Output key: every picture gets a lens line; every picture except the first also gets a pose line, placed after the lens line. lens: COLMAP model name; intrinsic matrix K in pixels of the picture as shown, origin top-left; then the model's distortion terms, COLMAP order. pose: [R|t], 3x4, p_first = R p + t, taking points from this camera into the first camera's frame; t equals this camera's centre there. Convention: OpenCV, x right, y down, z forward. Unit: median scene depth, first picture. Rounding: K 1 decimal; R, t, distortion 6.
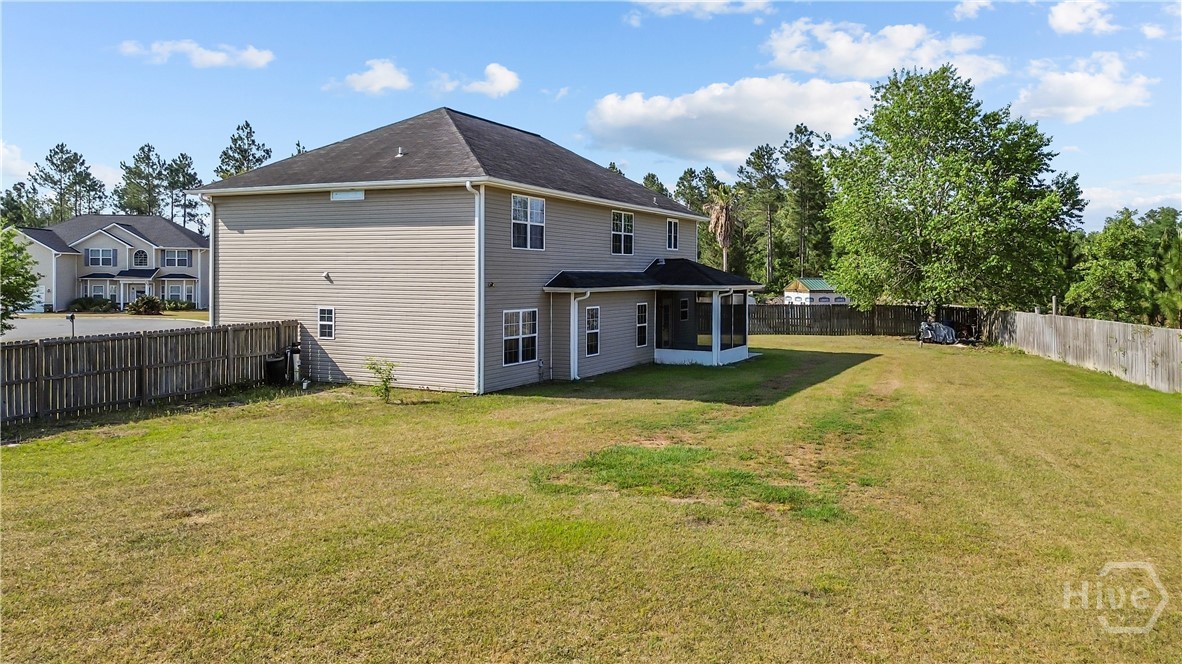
lens RADIAL K [[856.0, 0, 591.0], [0, 856.0, 332.0], [0, 0, 1]] dist [0.073919, -0.077315]
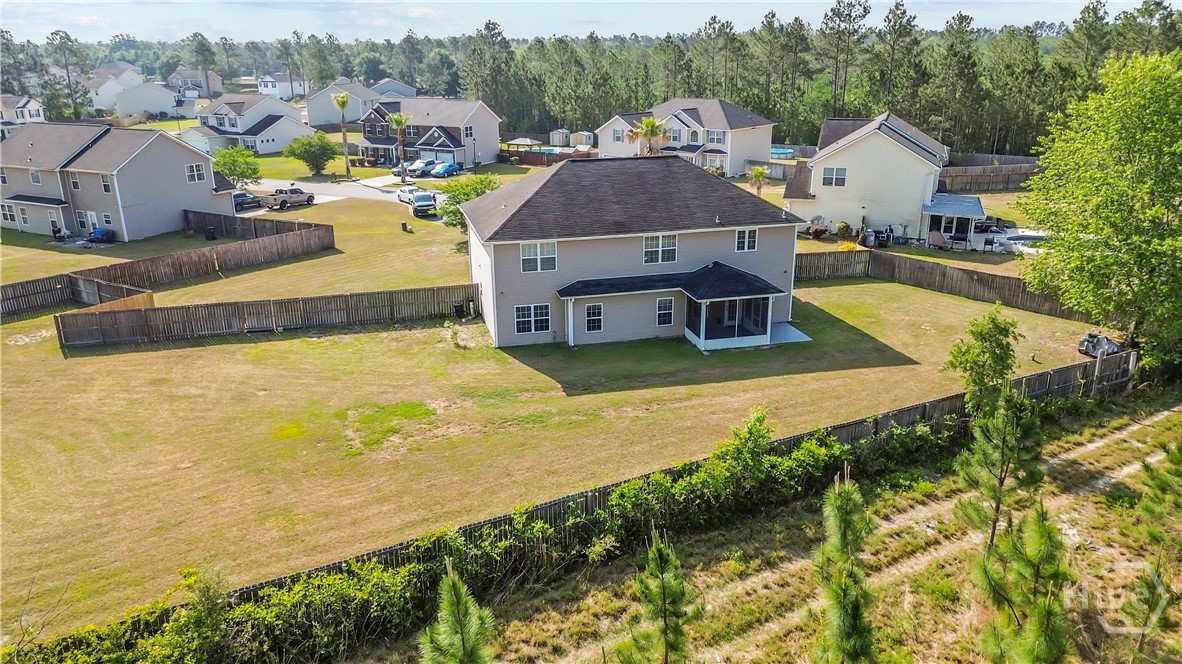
lens RADIAL K [[856.0, 0, 591.0], [0, 856.0, 332.0], [0, 0, 1]] dist [0.073919, -0.077315]
pose [[0.655933, 0.222567, -0.721260, 1.193341], [-0.035865, 0.963651, 0.264747, -0.410581], [0.753967, -0.147788, 0.640072, -0.064449]]
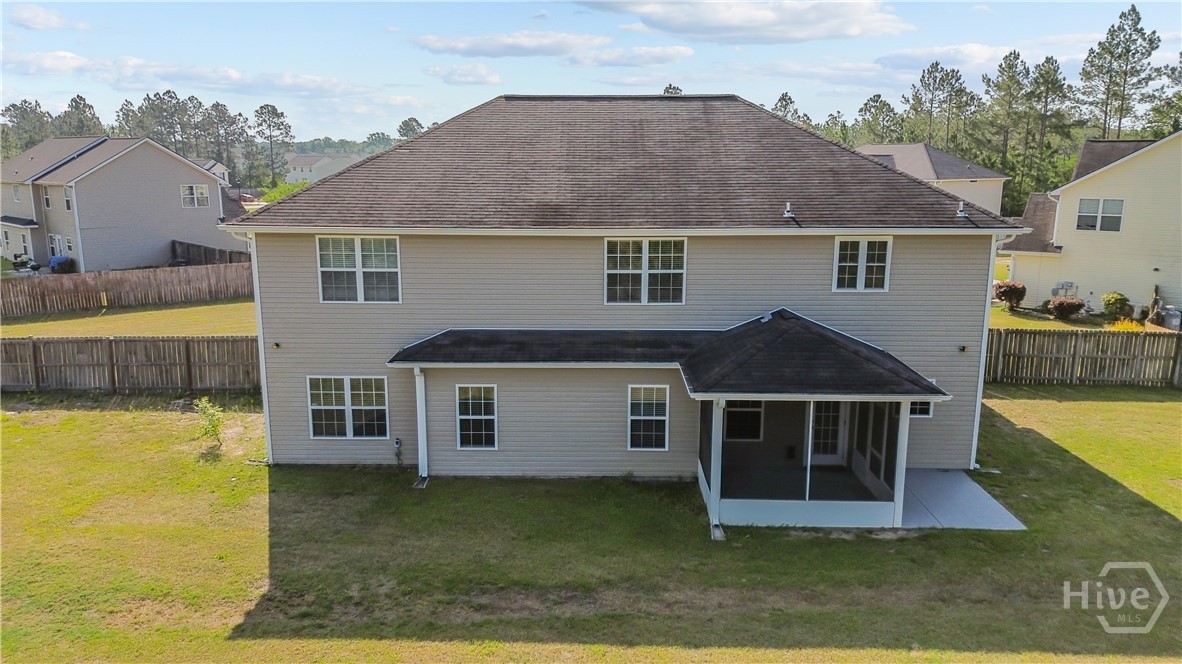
lens RADIAL K [[856.0, 0, 591.0], [0, 856.0, 332.0], [0, 0, 1]] dist [0.073919, -0.077315]
pose [[0.439348, 0.171878, -0.881721, 0.667068], [-0.059211, 0.984931, 0.162493, -0.193720], [0.896364, -0.019184, 0.442904, 0.767574]]
